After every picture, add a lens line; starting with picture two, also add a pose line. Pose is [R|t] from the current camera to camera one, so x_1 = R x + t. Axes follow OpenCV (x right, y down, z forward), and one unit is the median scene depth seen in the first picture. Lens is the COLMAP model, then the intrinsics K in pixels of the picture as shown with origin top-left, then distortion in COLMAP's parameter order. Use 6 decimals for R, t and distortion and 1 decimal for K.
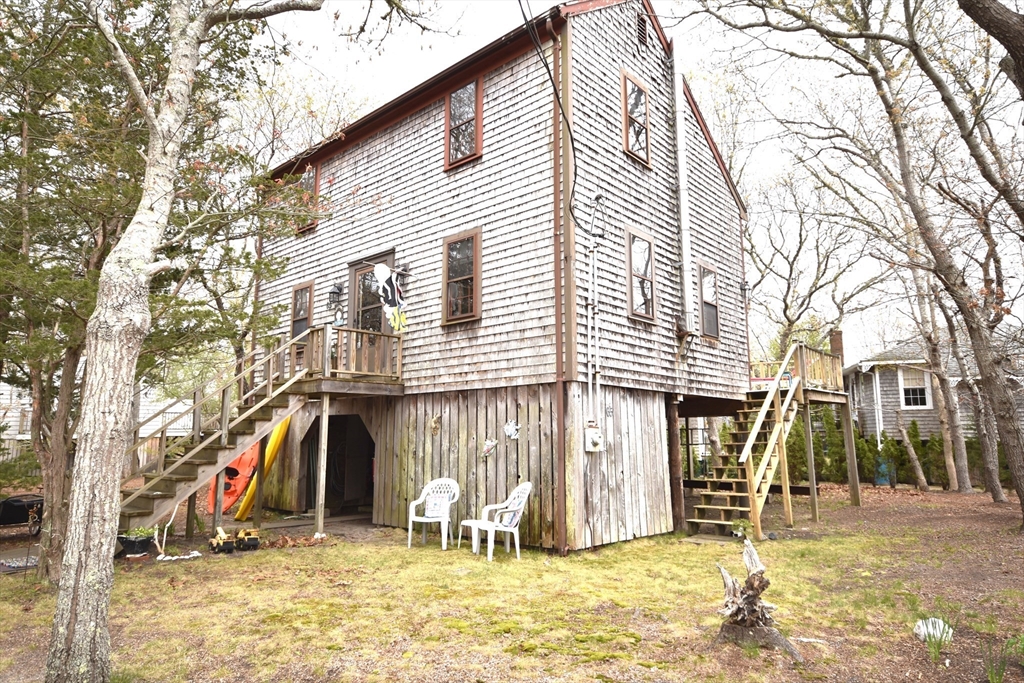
lens RADIAL K [[624.9, 0, 512.0], [0, 624.9, 341.5], [0, 0, 1]] dist [0.006910, 0.001878]
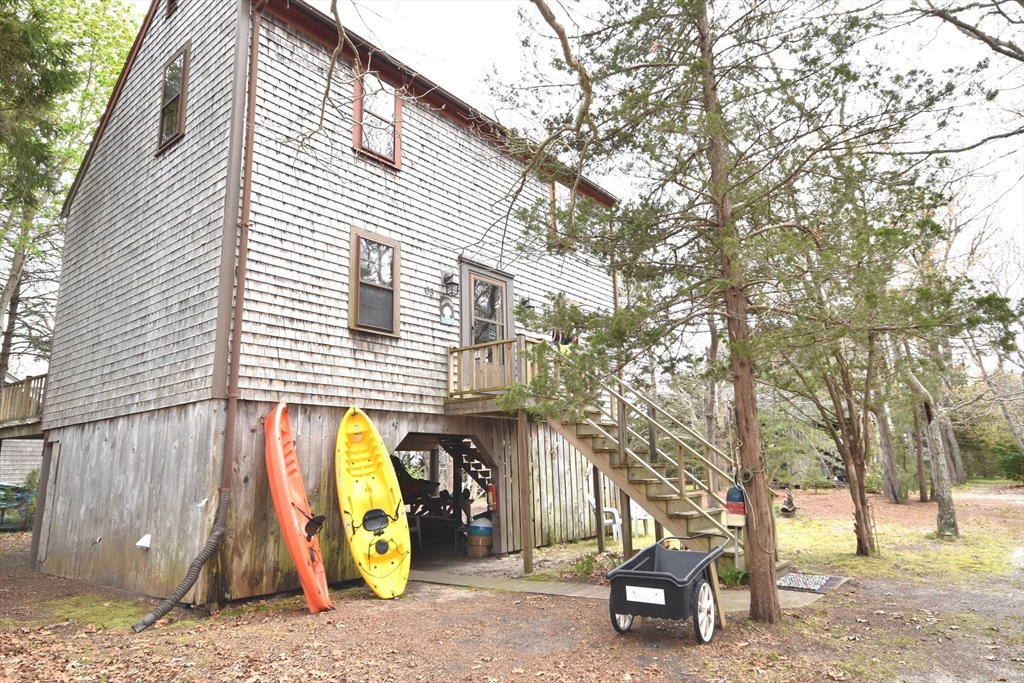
lens RADIAL K [[624.9, 0, 512.0], [0, 624.9, 341.5], [0, 0, 1]] dist [0.006910, 0.001878]
pose [[-0.034827, 0.204551, 0.978236, -1.084825], [-0.135670, 0.968801, -0.207409, 0.156461], [-0.990142, -0.139941, -0.005989, 0.926115]]
